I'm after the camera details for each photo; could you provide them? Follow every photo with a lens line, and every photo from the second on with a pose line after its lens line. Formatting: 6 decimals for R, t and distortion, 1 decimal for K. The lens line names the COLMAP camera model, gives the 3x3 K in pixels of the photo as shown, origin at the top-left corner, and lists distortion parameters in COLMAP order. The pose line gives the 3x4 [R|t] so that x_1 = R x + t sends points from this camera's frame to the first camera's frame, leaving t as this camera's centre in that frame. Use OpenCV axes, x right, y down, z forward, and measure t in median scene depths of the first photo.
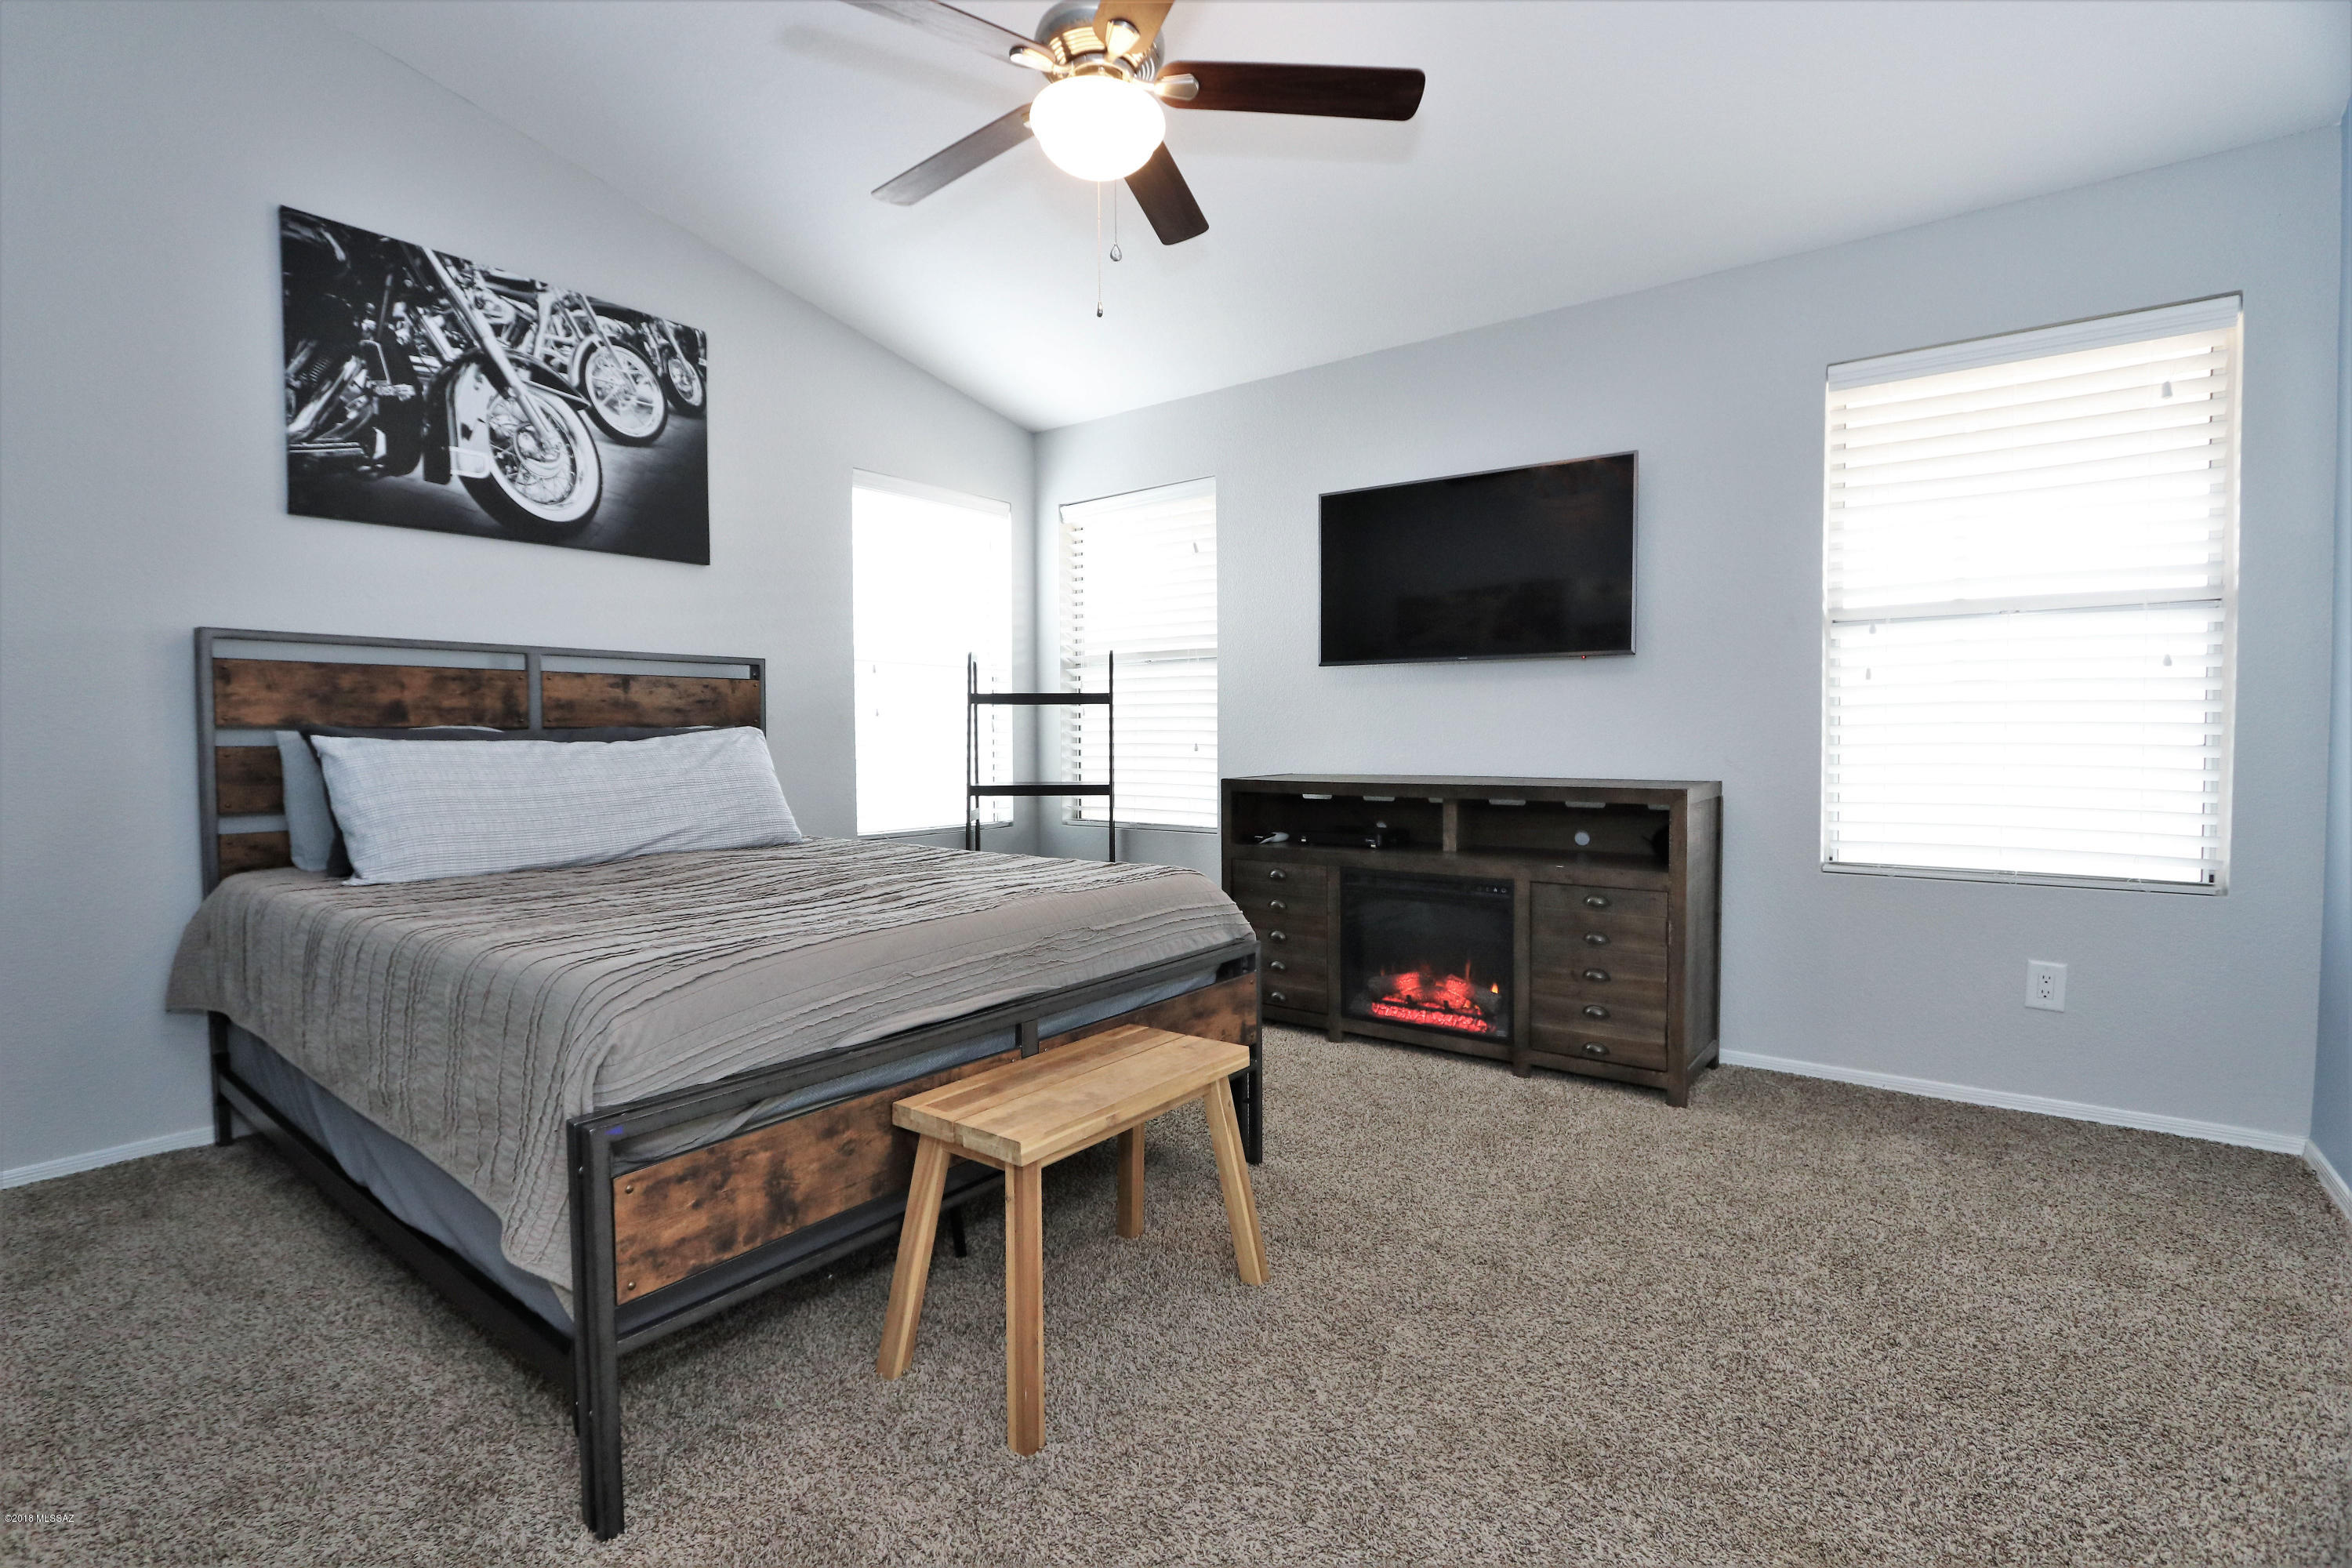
lens RADIAL K [[1114.0, 0, 1146.7], [0, 1114.0, 774.9], [0, 0, 1]] dist [-0.024448, 0.003294]
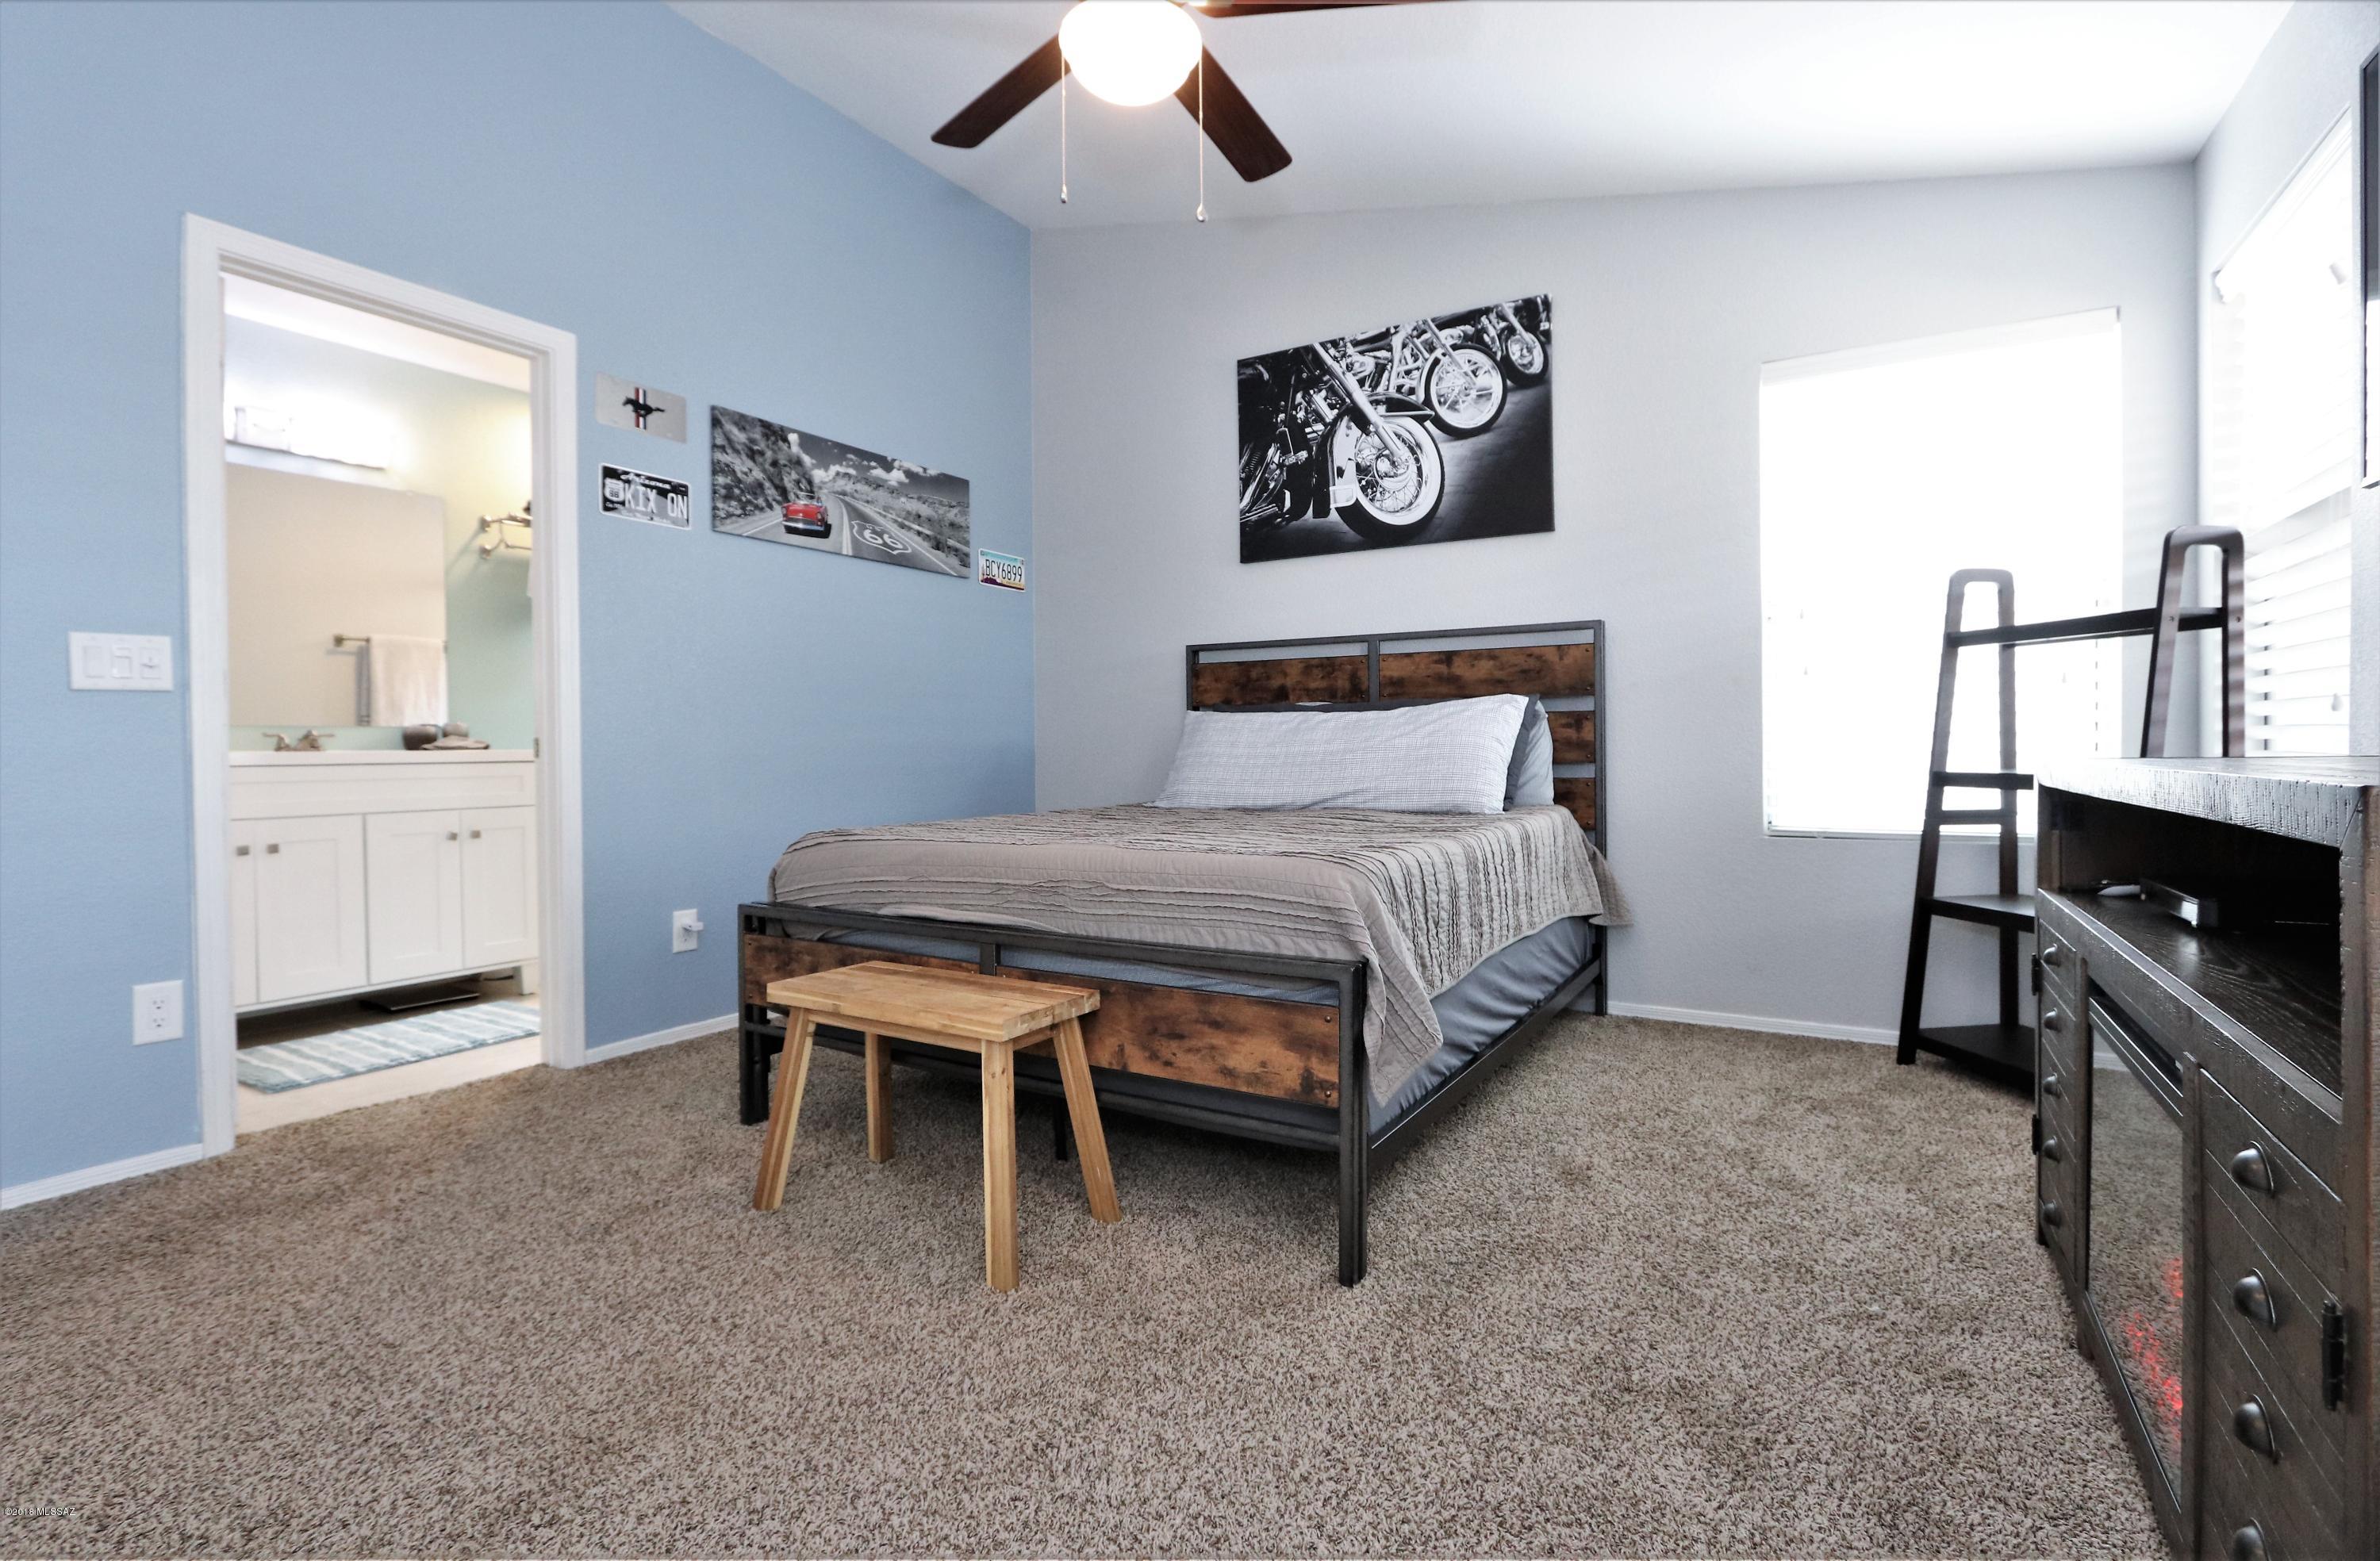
lens RADIAL K [[1101.0, 0, 1153.7], [0, 1101.0, 759.6], [0, 0, 1]] dist [-0.028122, 0.004219]
pose [[0.089868, 0.017761, -0.995795, 0.611086], [-0.030395, 0.999424, 0.015082, 0.008833], [0.995490, 0.028912, 0.090356, 0.651840]]
